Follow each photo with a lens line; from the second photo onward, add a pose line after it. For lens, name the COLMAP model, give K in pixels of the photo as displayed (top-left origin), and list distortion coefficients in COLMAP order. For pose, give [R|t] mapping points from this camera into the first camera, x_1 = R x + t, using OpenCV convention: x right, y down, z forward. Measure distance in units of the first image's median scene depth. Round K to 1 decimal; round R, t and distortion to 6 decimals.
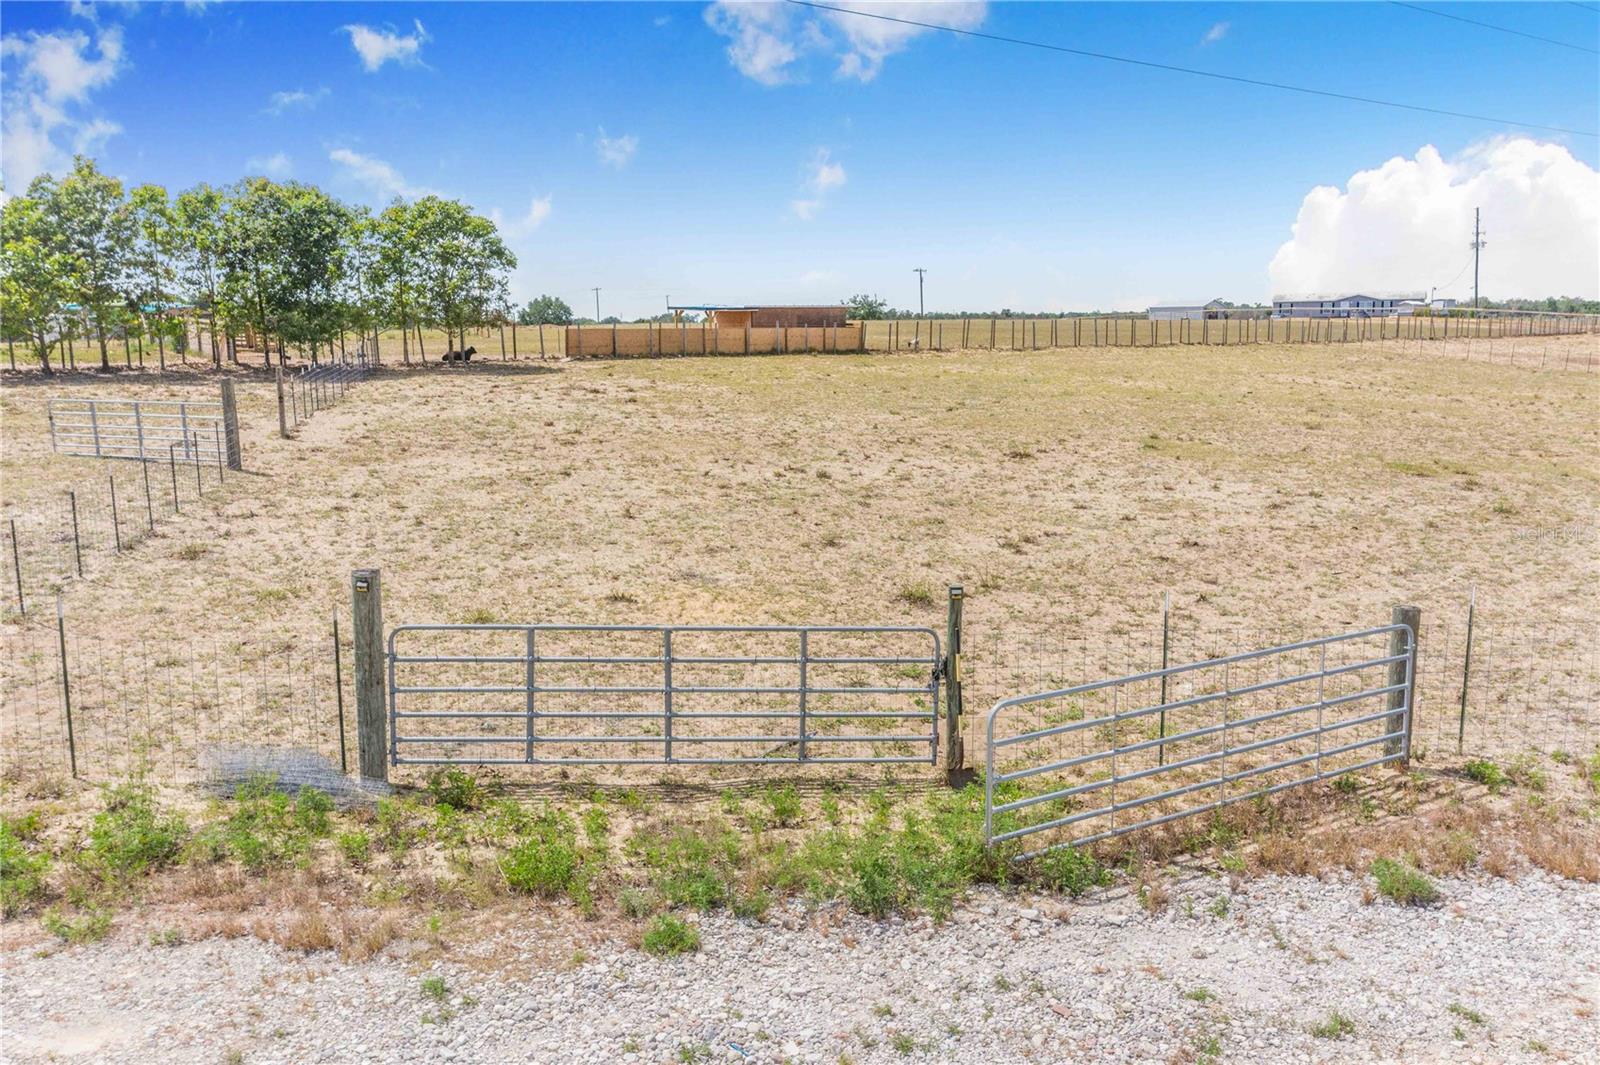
lens RADIAL K [[1289.9, 0, 791.7], [0, 1289.9, 535.0], [0, 0, 1]] dist [0.000990, 0.003797]
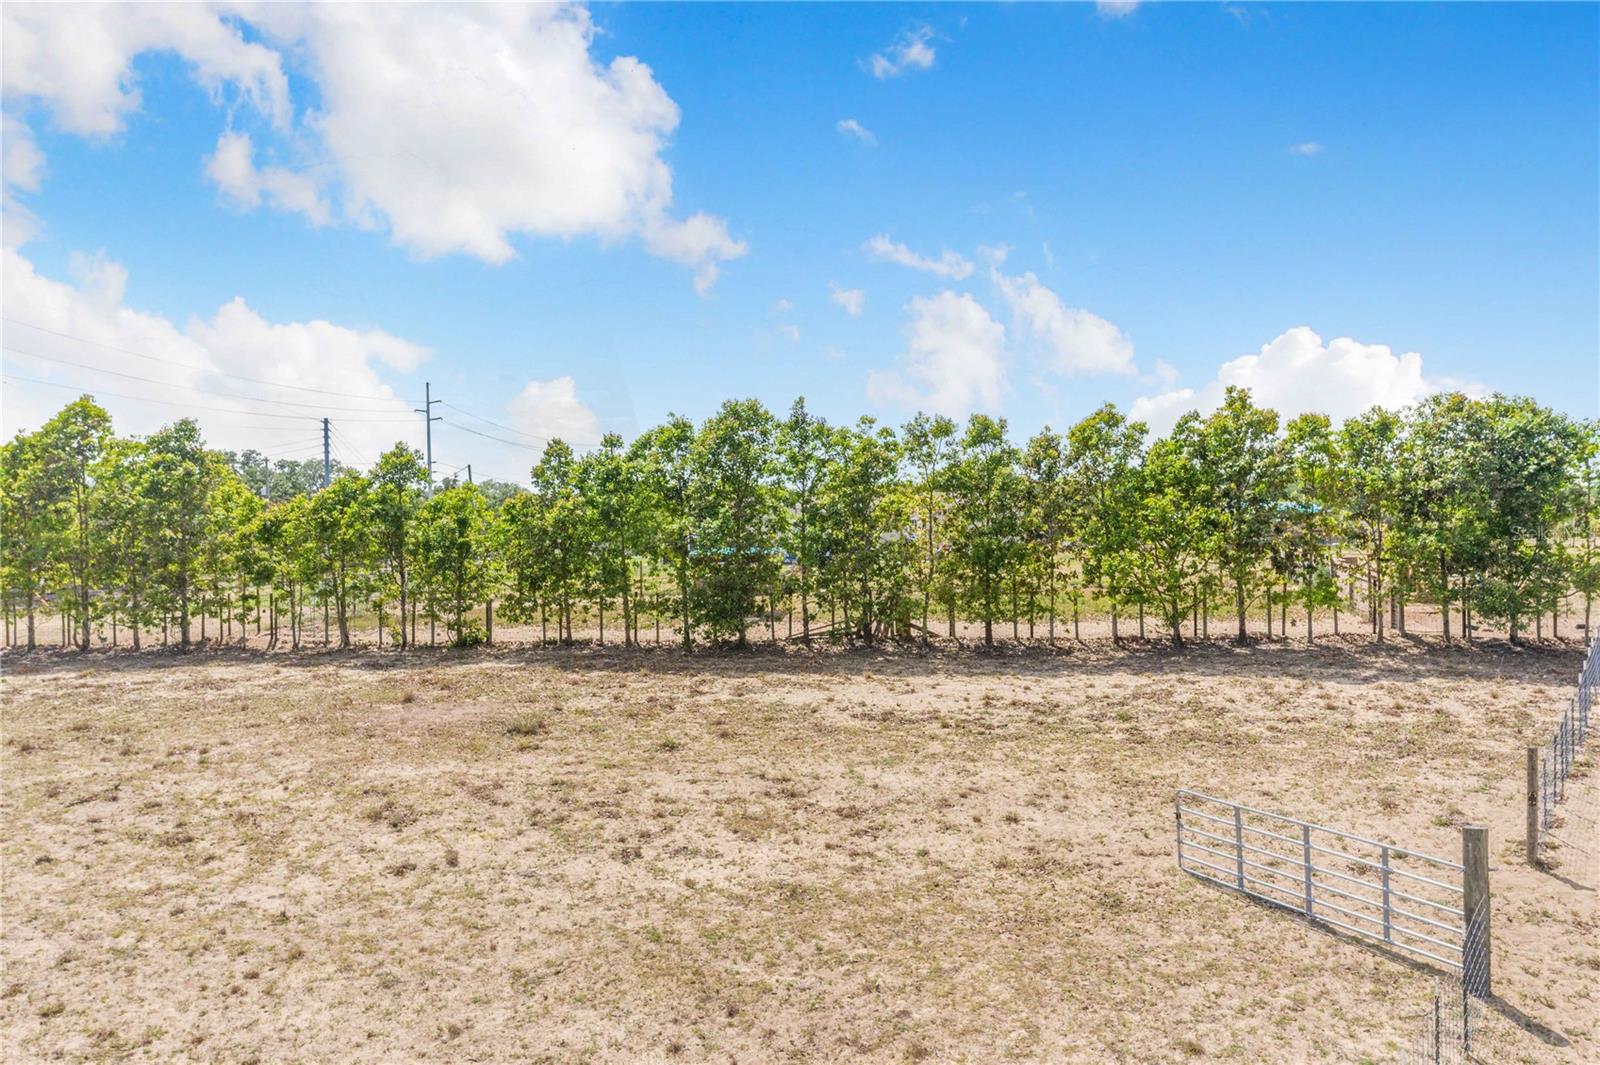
lens RADIAL K [[1289.9, 0, 801.5], [0, 1289.9, 533.3], [0, 0, 1]] dist [0.000990, 0.003797]
pose [[0.695581, 0.010294, -0.718374, -0.143777], [-0.100770, 0.991411, -0.083366, -0.101109], [0.711346, 0.130379, 0.690643, 0.236138]]
